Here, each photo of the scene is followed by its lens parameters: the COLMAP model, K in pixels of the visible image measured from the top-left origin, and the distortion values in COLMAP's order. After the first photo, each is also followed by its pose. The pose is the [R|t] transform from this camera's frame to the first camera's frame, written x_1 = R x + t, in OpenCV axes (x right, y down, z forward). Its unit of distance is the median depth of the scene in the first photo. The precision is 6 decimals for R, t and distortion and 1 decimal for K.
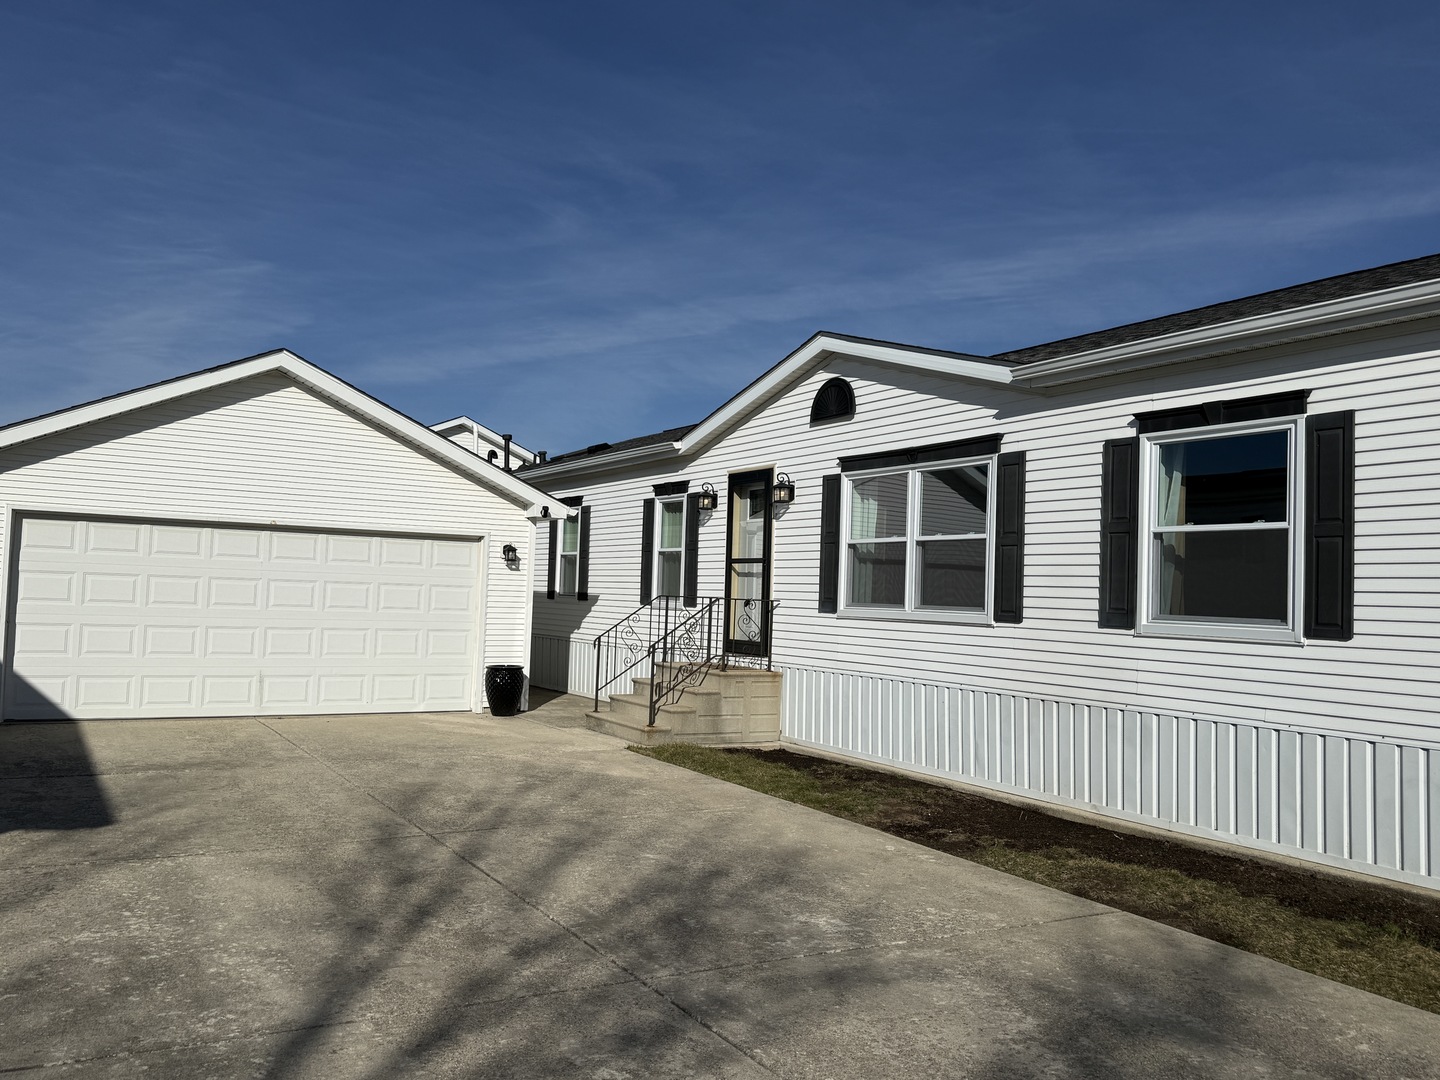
lens RADIAL K [[1205.6, 0, 716.9], [0, 1205.6, 540.6], [0, 0, 1]] dist [0.110627, -0.158435]
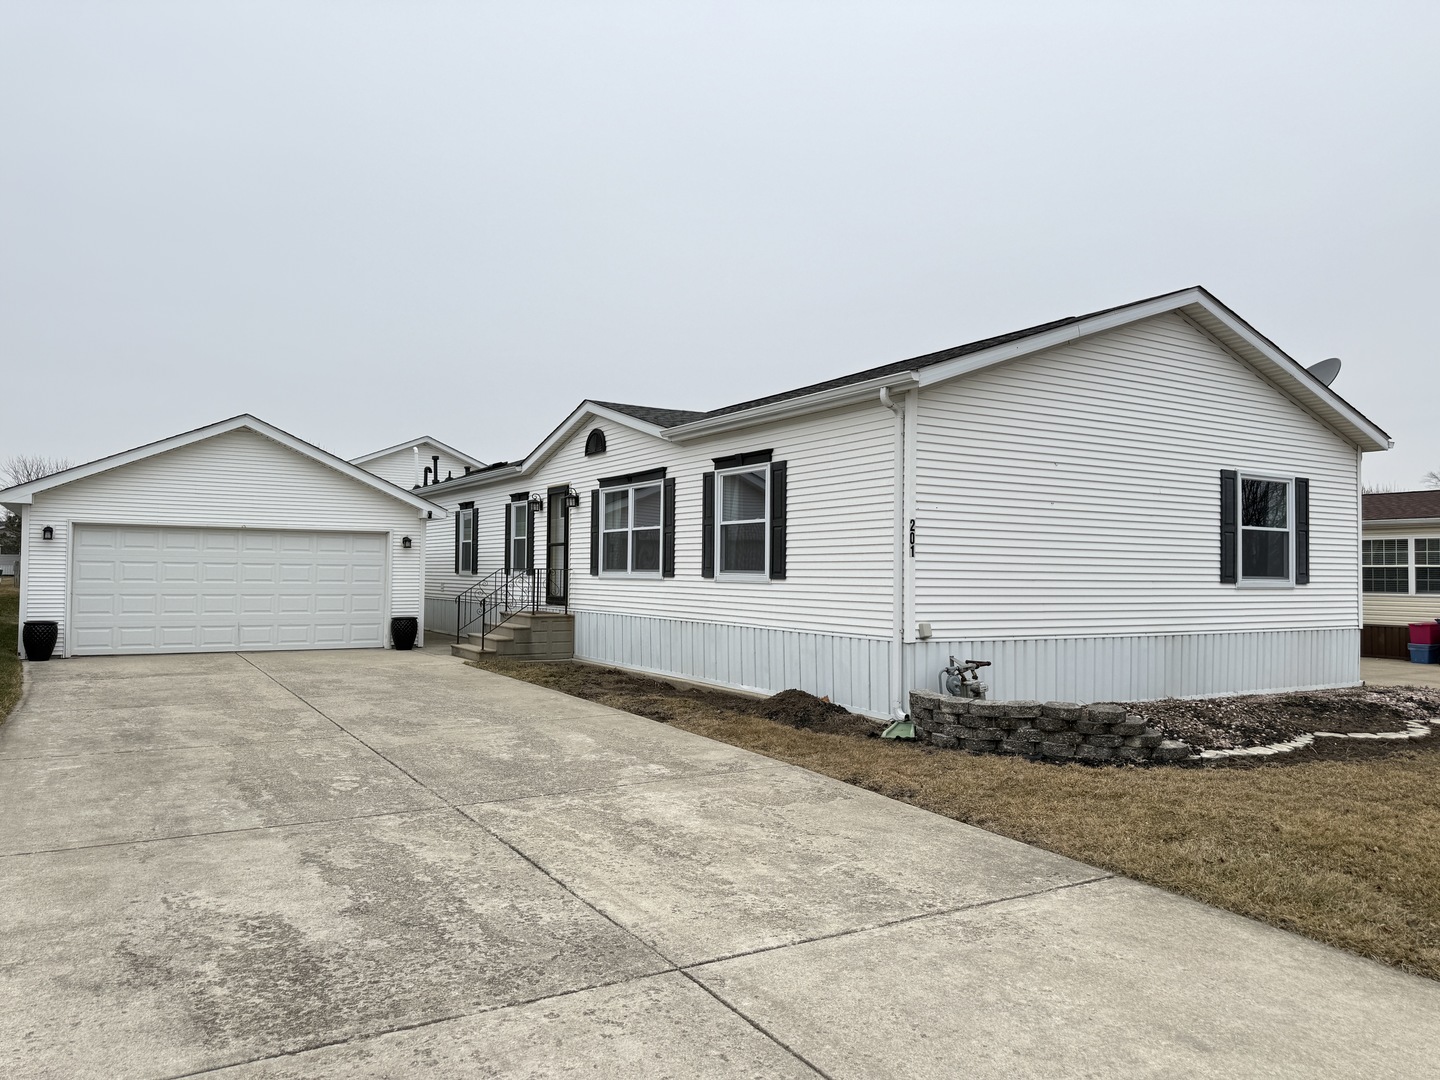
lens RADIAL K [[1008.8, 0, 727.6], [0, 1008.8, 541.6], [0, 0, 1]] dist [0.128919, -0.229264]
pose [[0.999151, -0.023370, 0.033941, 0.202929], [0.022744, 0.999566, 0.018732, -0.006202], [-0.034364, -0.017944, 0.999248, -0.312675]]
